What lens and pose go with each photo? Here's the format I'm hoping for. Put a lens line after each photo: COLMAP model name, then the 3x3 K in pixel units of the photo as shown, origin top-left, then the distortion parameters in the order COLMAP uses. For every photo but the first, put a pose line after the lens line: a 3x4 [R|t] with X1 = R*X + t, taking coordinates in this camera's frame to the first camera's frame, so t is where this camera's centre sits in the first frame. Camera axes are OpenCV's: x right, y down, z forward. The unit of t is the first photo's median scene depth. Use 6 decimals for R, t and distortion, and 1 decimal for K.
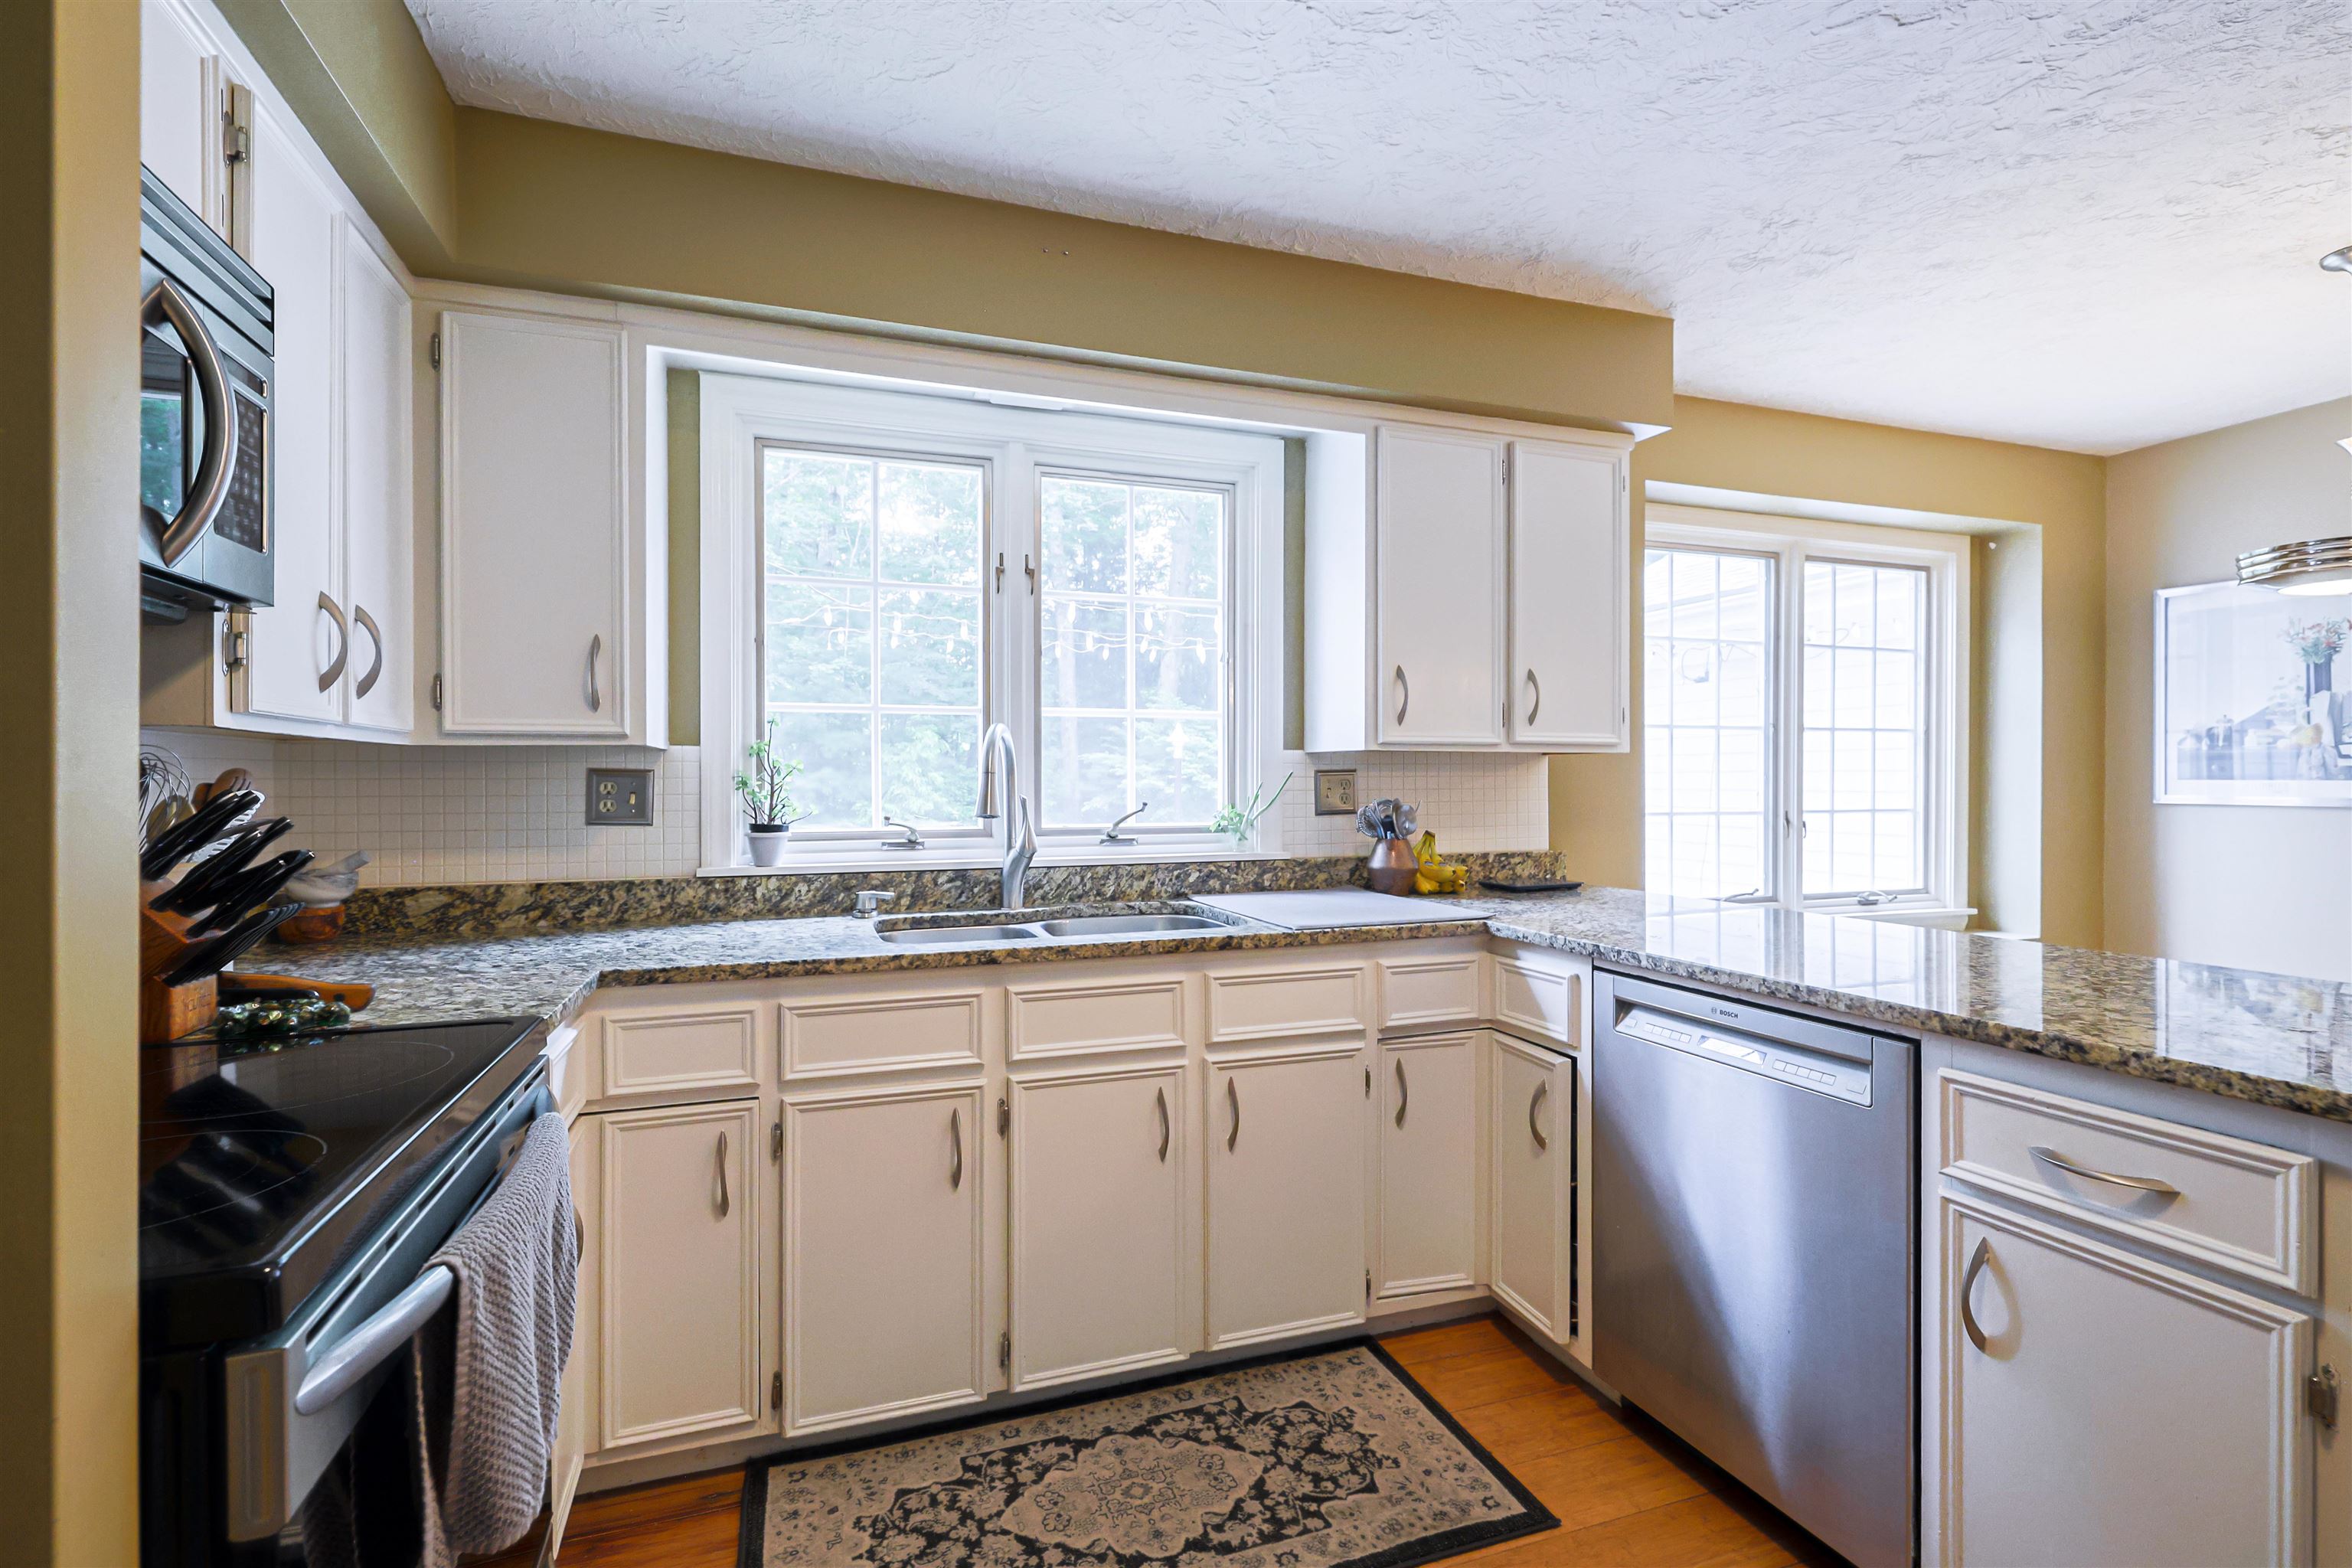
lens RADIAL K [[1046.6, 0, 1163.3], [0, 1046.6, 788.2], [0, 0, 1]] dist [0.001324, -0.000655]
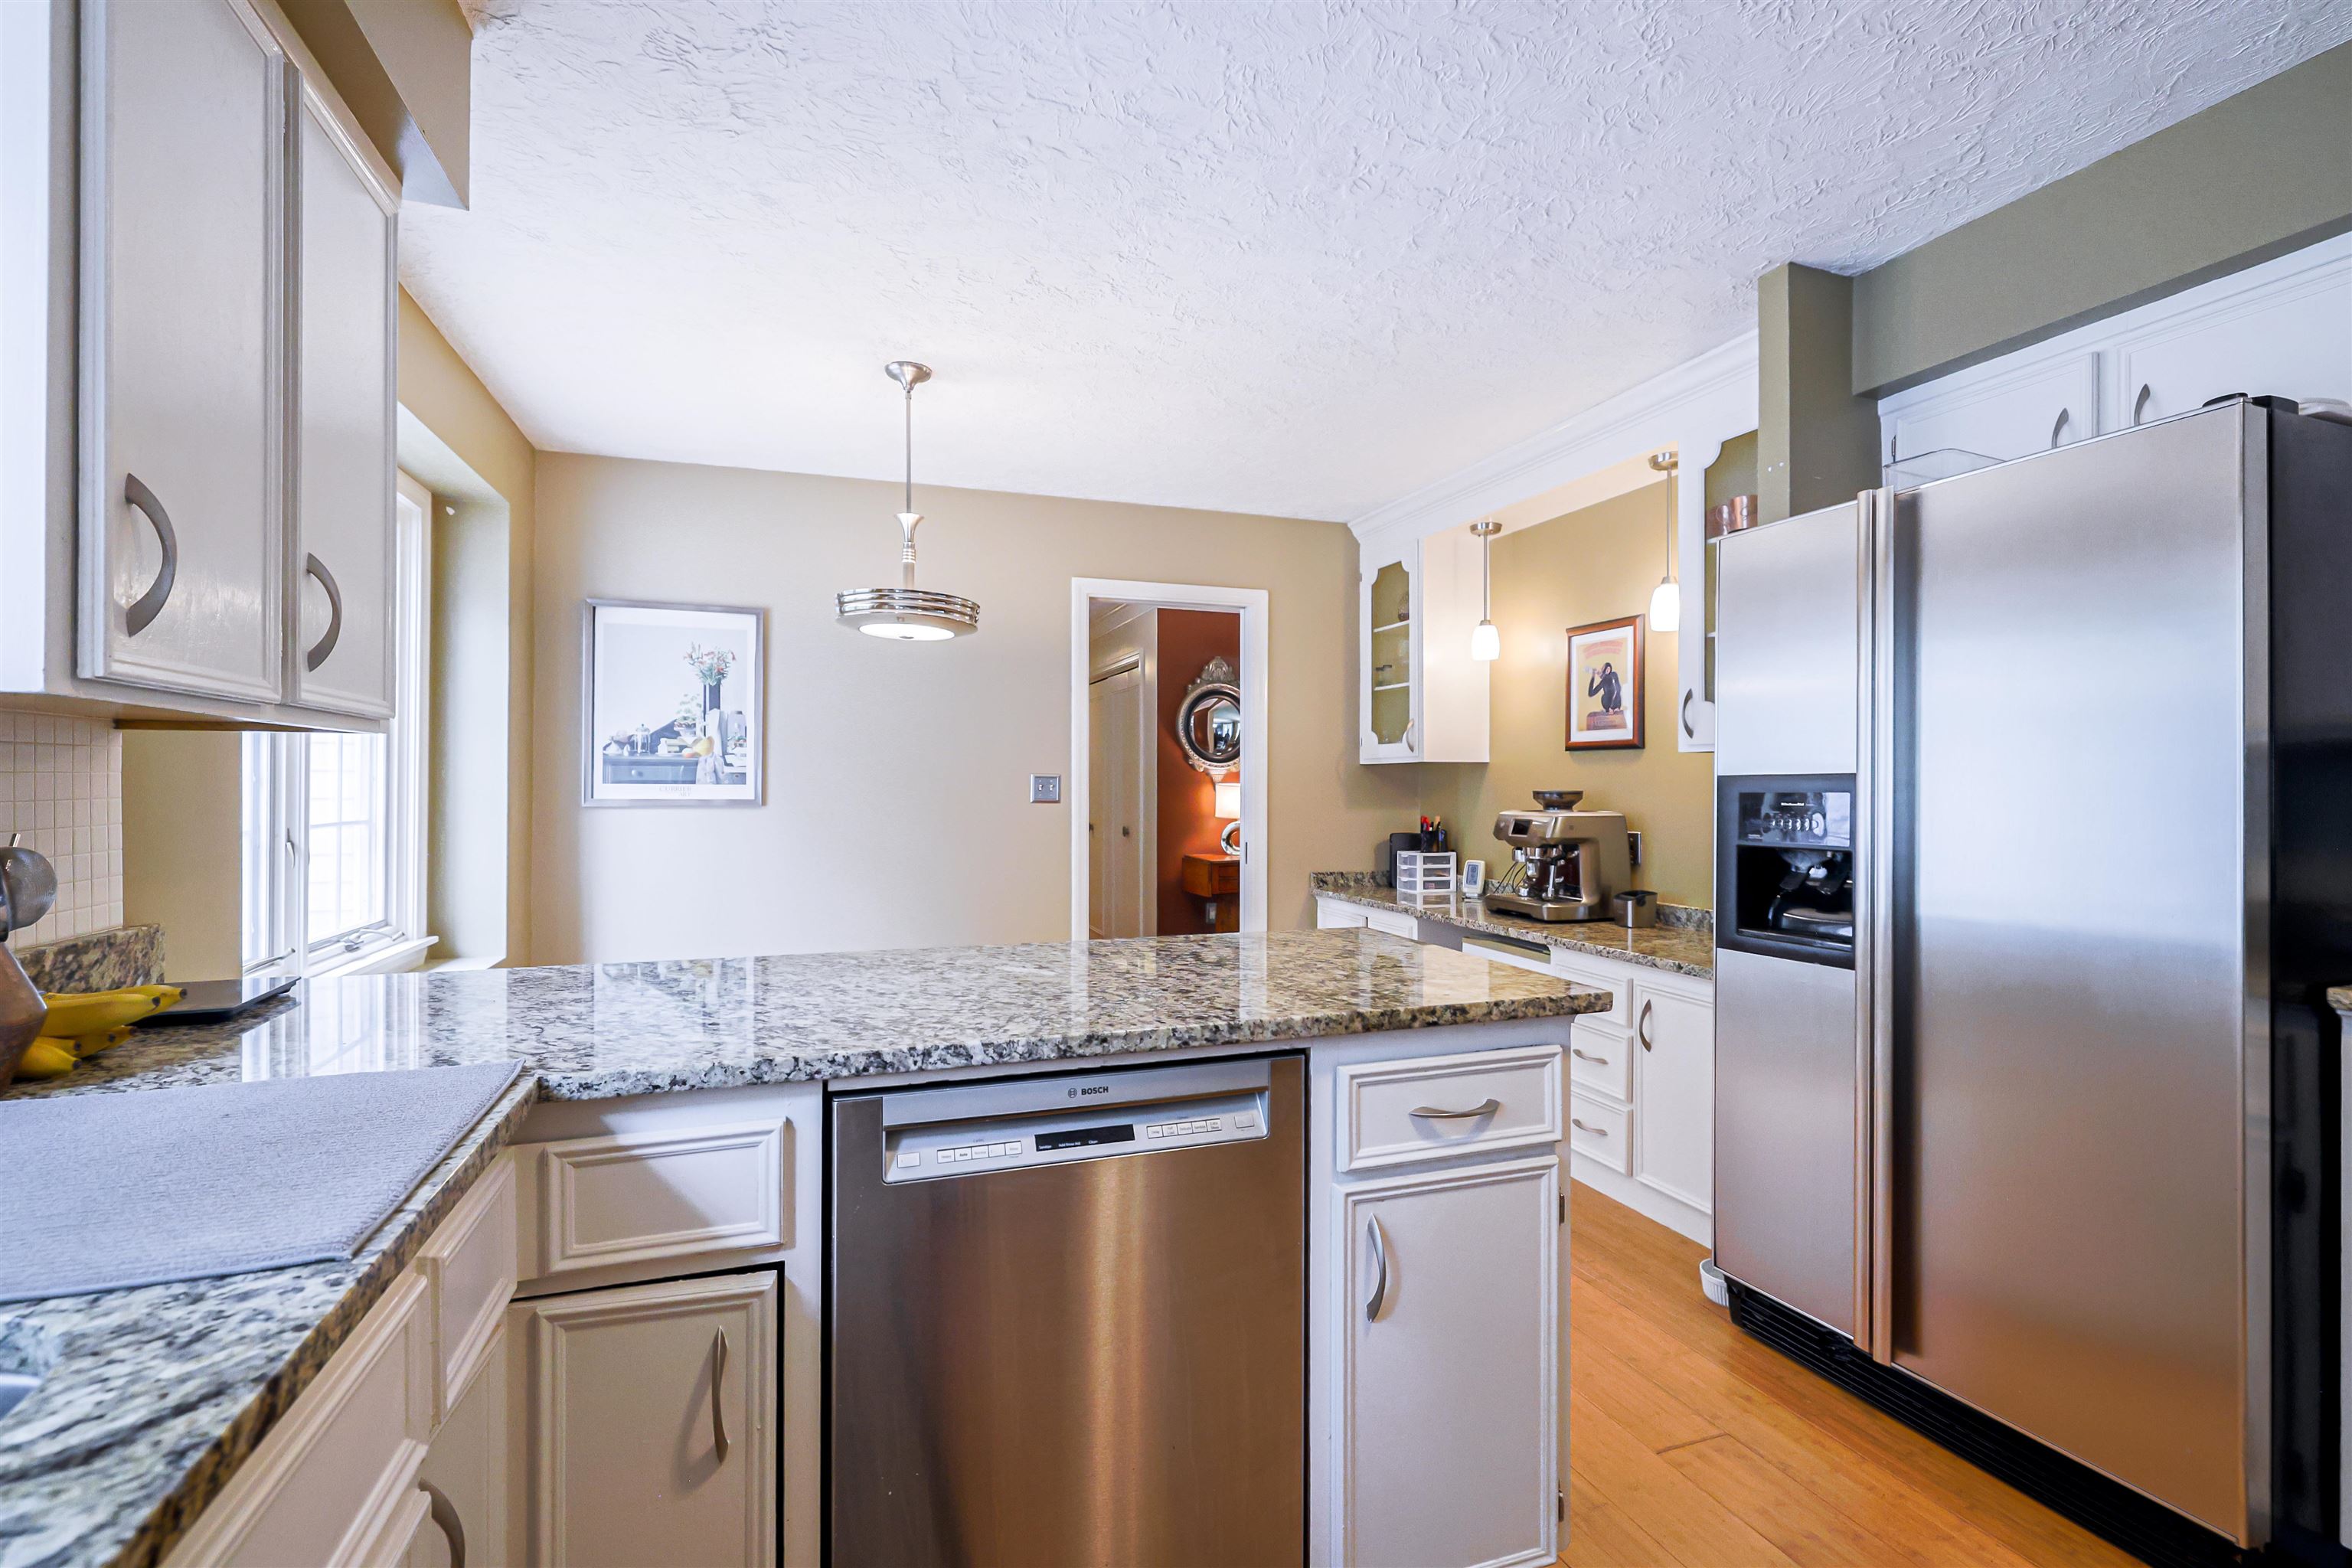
lens RADIAL K [[1105.5, 0, 1159.8], [0, 1105.5, 779.6], [0, 0, 1]] dist [0.004256, -0.000352]
pose [[-0.011468, 0.005969, 0.999916, -0.144362], [0.005275, 0.999969, -0.005909, -0.003374], [-0.999920, 0.005207, -0.011499, 0.514734]]
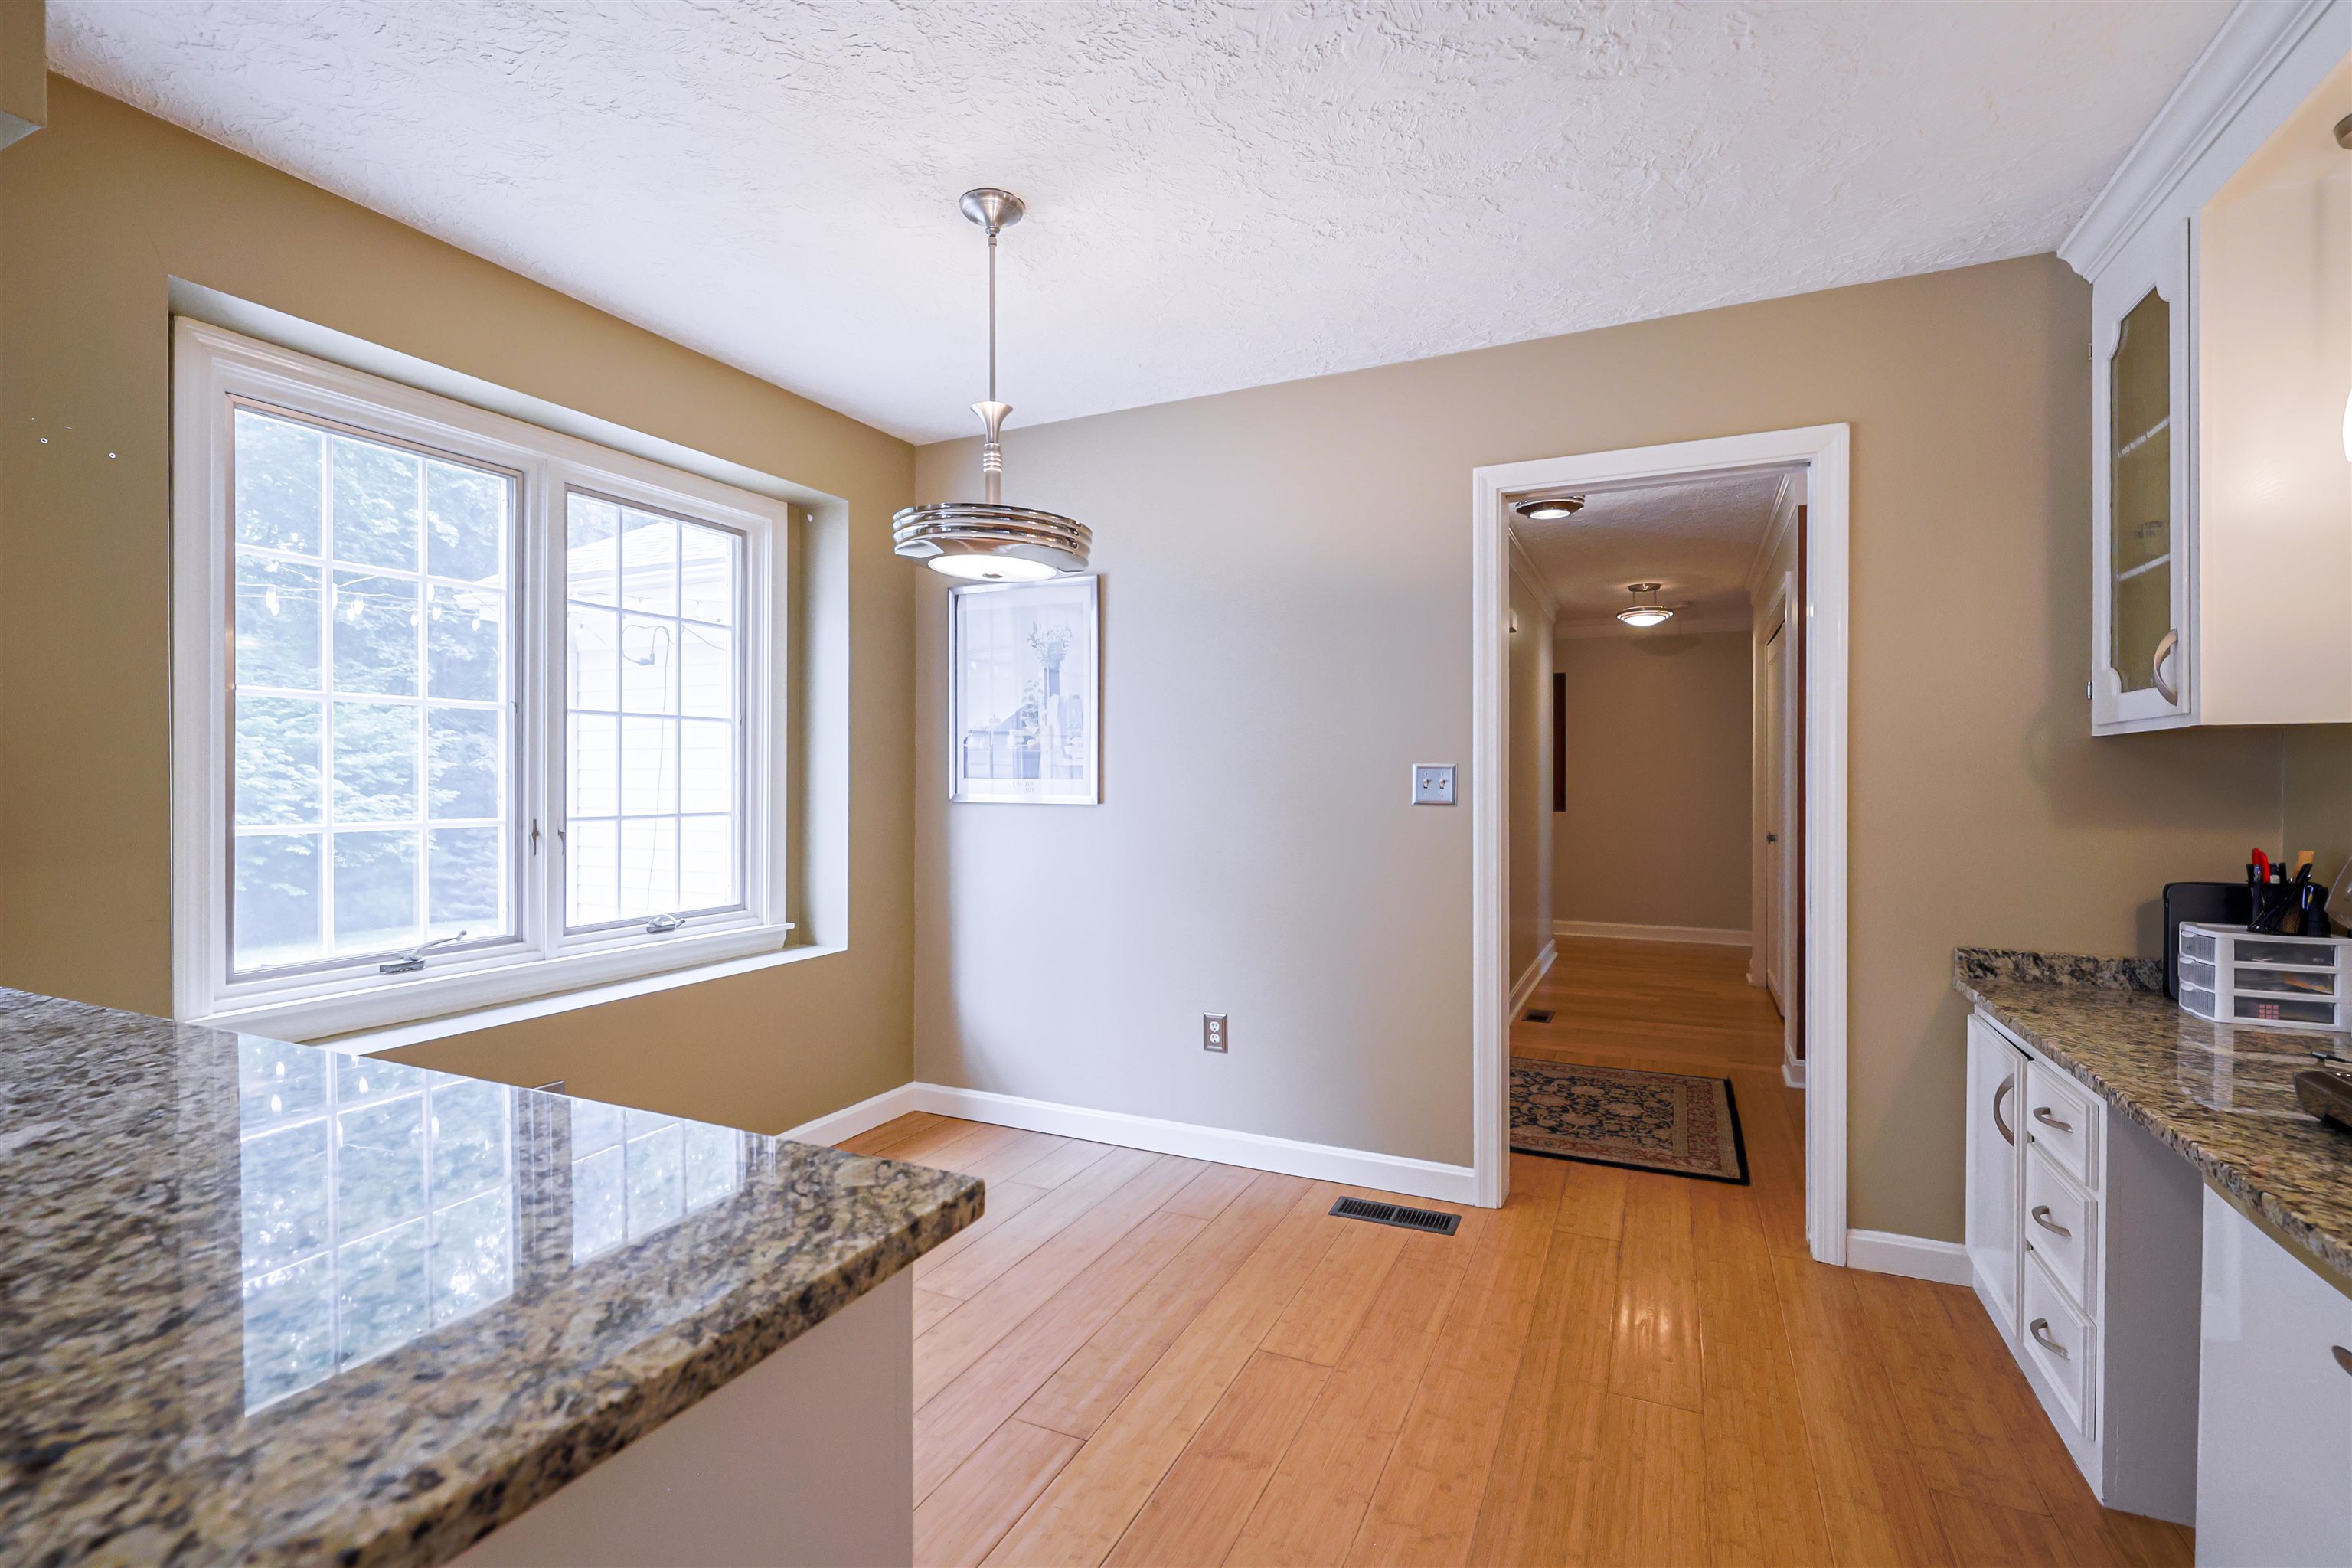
lens RADIAL K [[1046.6, 0, 1214.2], [0, 1046.6, 778.1], [0, 0, 1]] dist [0.001324, -0.000655]
pose [[0.695637, 0.004072, 0.718382, 0.464702], [0.002593, 0.999963, -0.008179, 0.000413], [-0.718389, 0.007553, 0.695601, 0.153398]]
